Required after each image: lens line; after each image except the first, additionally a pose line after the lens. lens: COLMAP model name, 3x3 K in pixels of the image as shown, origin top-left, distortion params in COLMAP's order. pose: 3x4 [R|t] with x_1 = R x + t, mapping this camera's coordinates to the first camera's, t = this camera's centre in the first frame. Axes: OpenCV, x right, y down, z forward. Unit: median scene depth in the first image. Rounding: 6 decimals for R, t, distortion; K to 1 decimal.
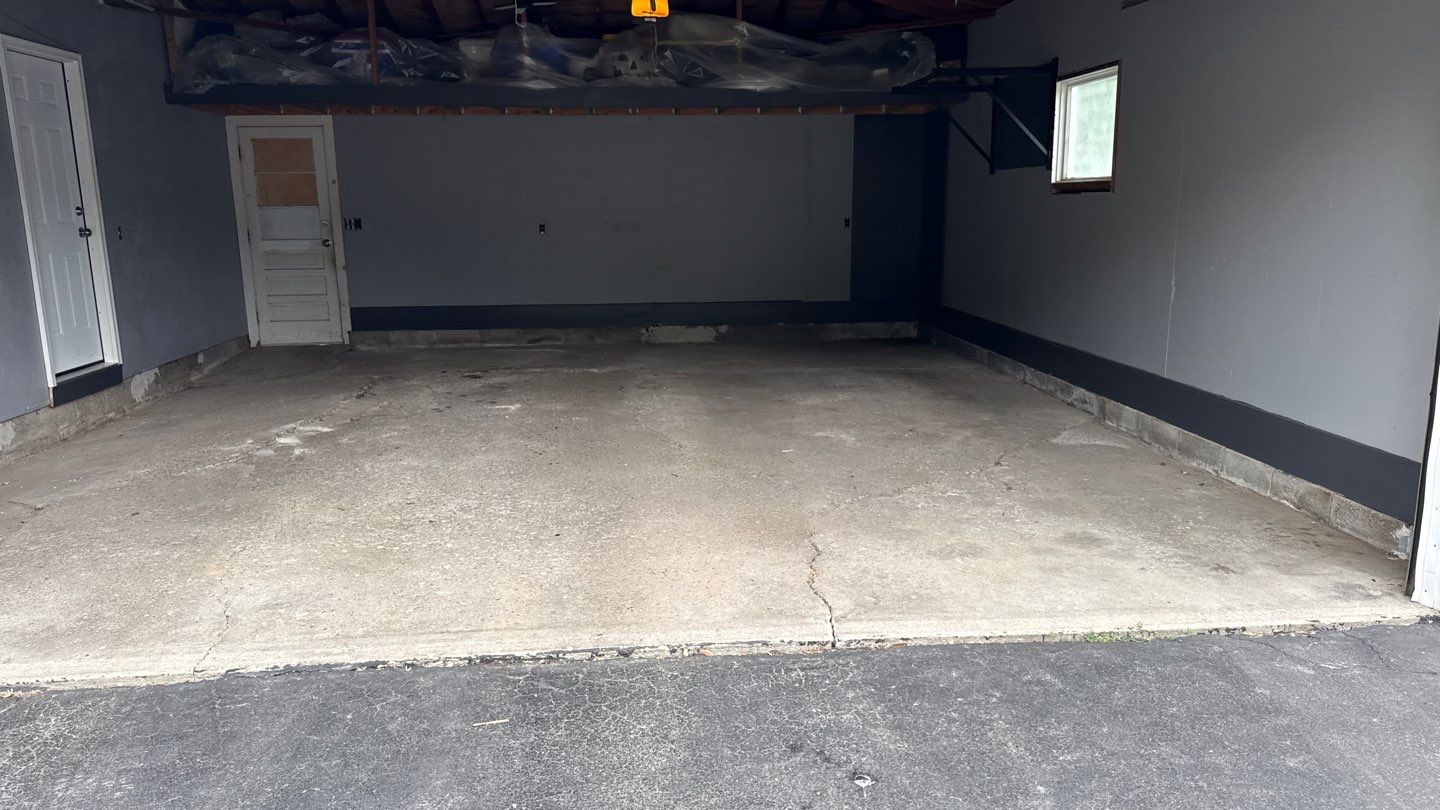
lens RADIAL K [[1021.3, 0, 712.3], [0, 1021.3, 406.1], [0, 0, 1]] dist [0.051224, -0.068596]
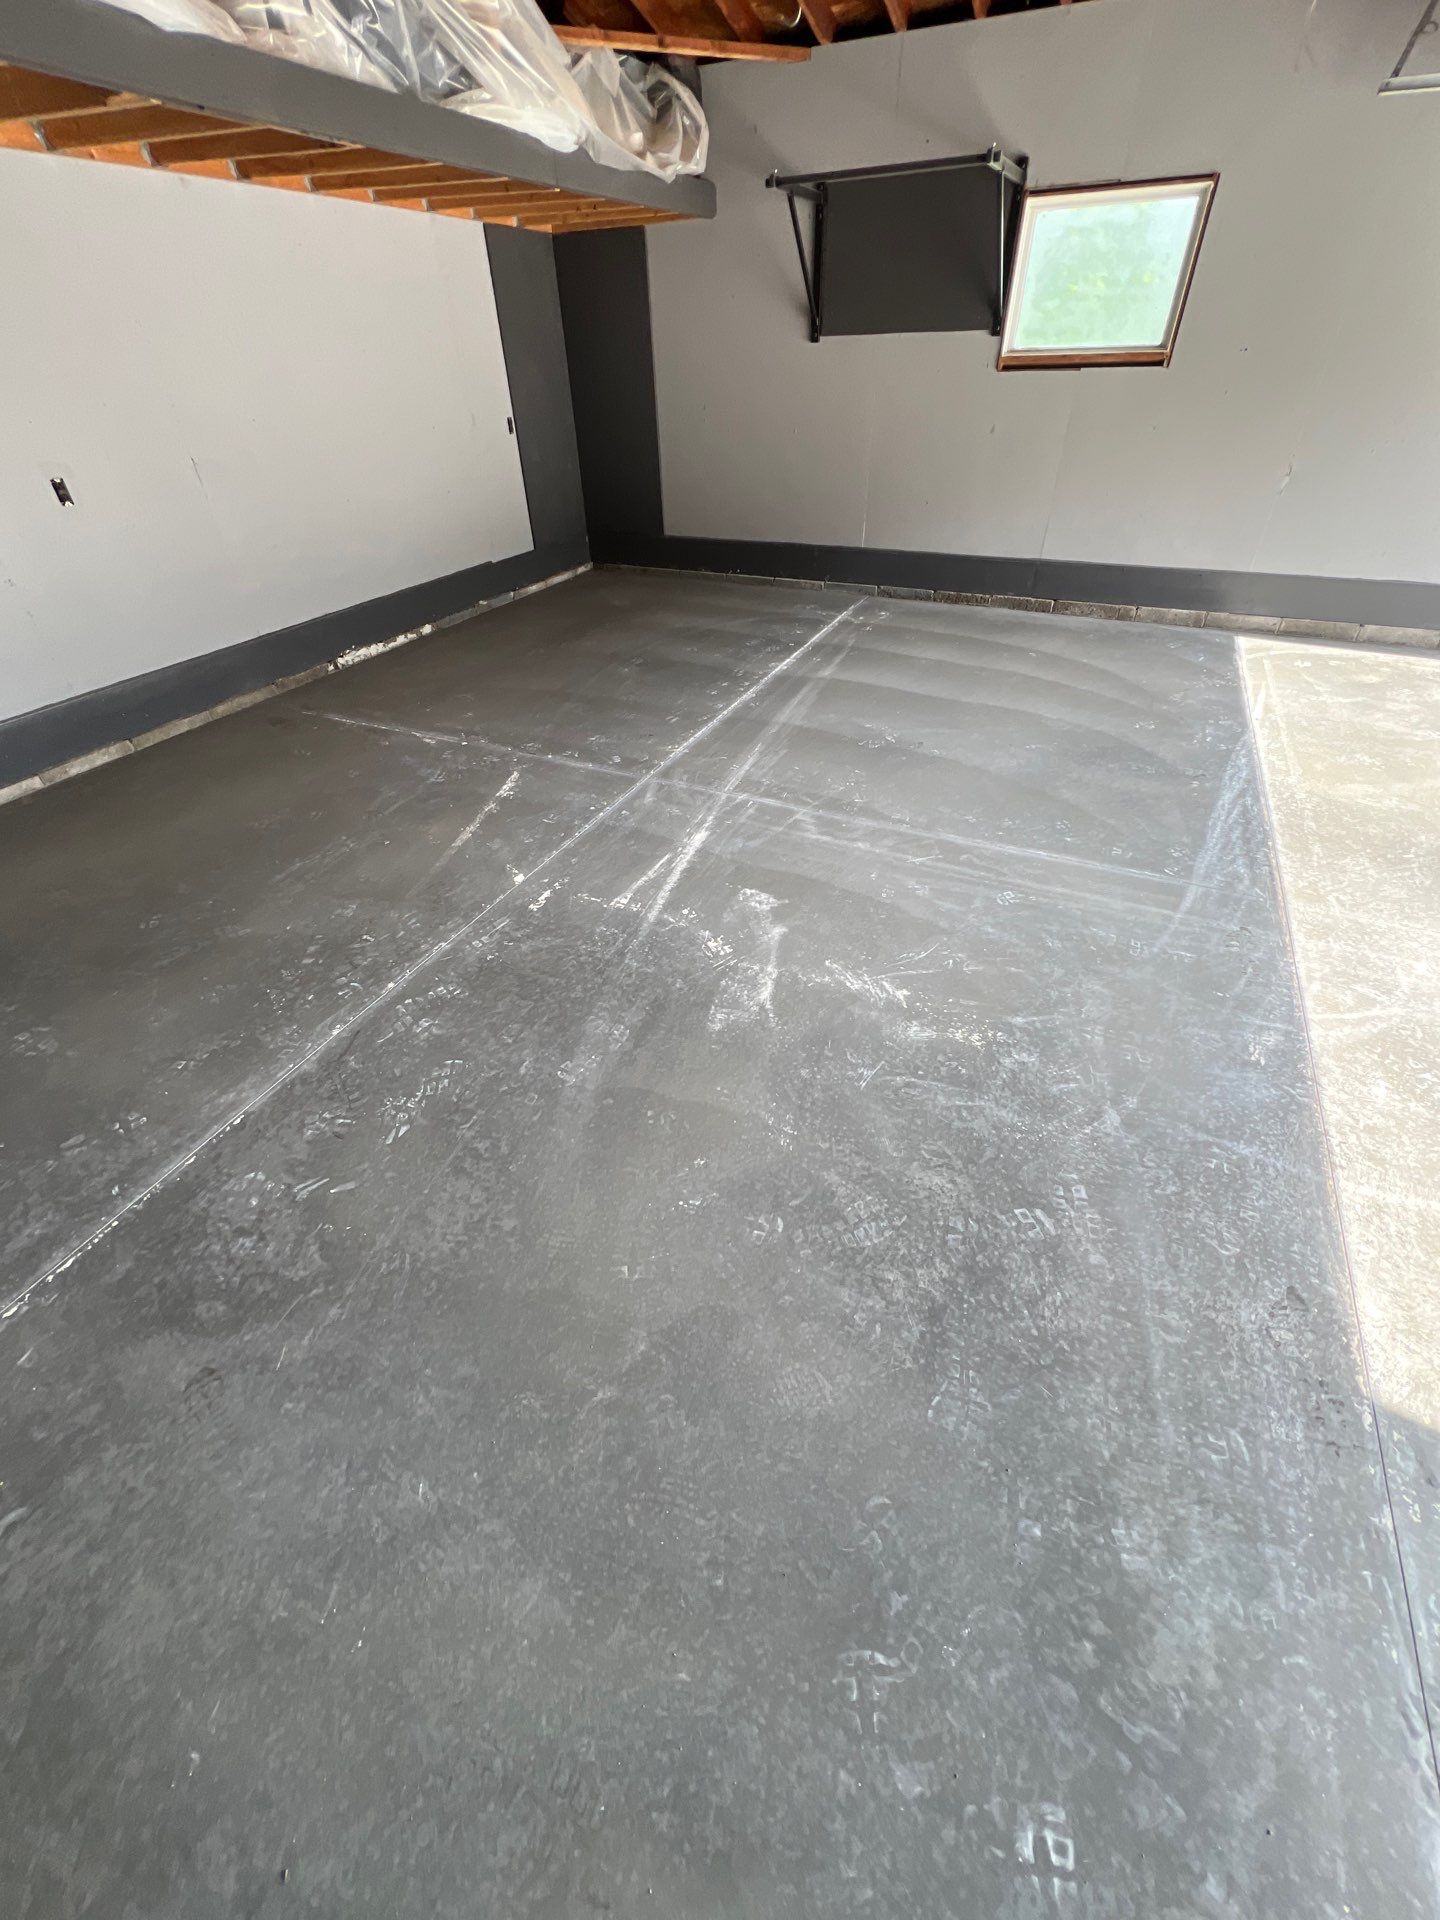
lens RADIAL K [[765.0, 0, 727.9], [0, 765.0, 957.8], [0, 0, 1]] dist [-0.001148, 0.000088]
pose [[0.488917, -0.544475, 0.681547, -0.477565], [0.190887, 0.829137, 0.525447, -0.170347], [-0.851189, -0.126802, 0.509312, 0.769300]]
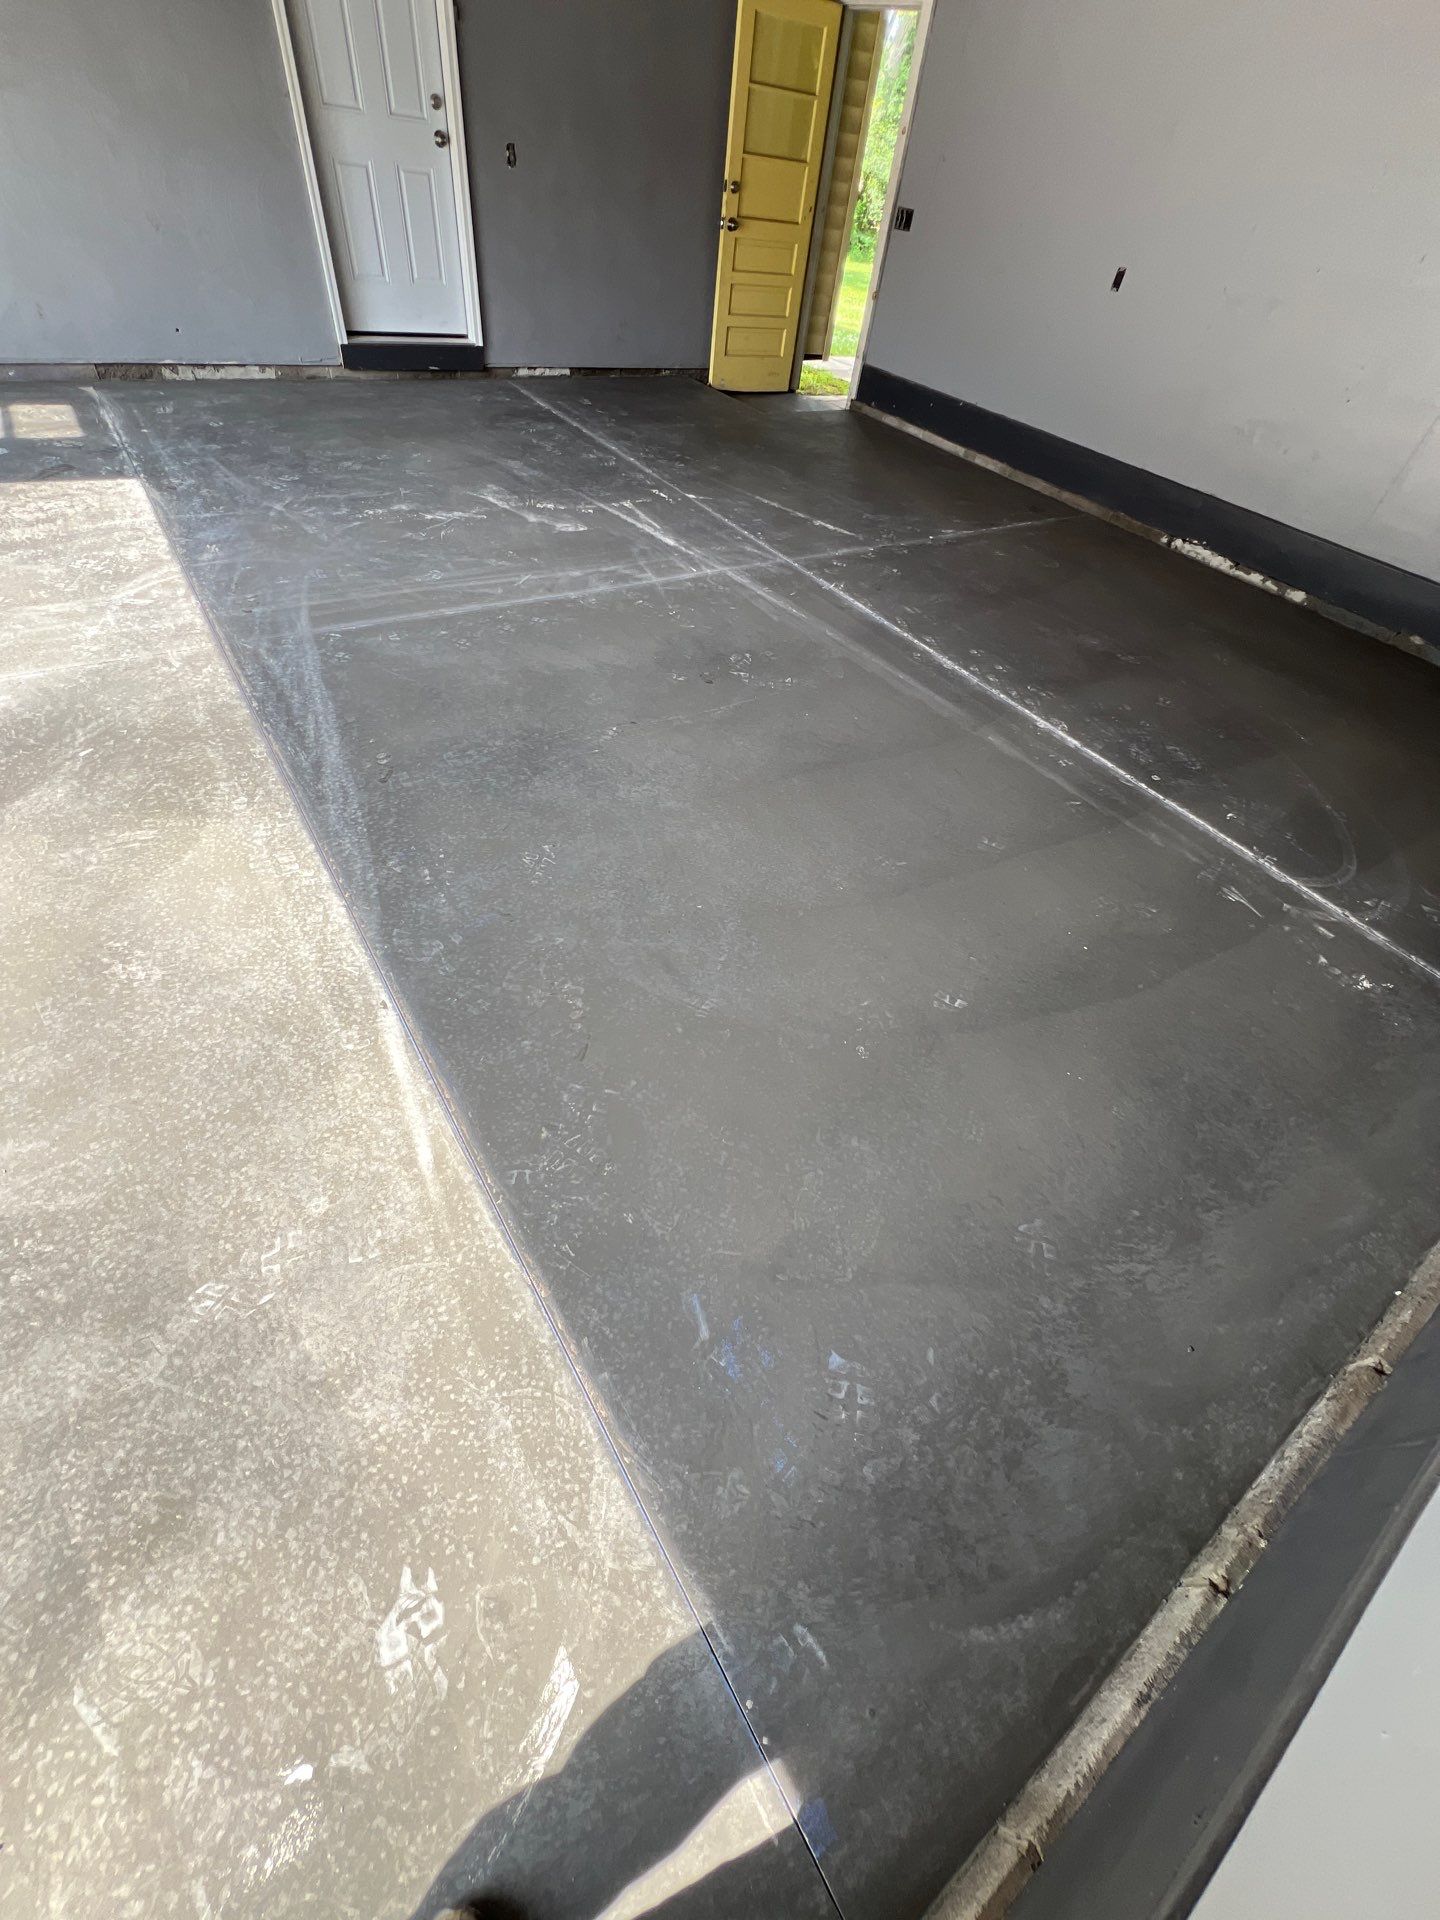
lens RADIAL K [[757.9, 0, 724.3], [0, 757.9, 956.2], [0, 0, 1]] dist [0.000782, -0.000534]
pose [[0.490961, 0.683609, -0.540034, 0.284979], [-0.293319, 0.713405, 0.636410, -0.147006], [0.820318, -0.154050, 0.550769, 0.710859]]
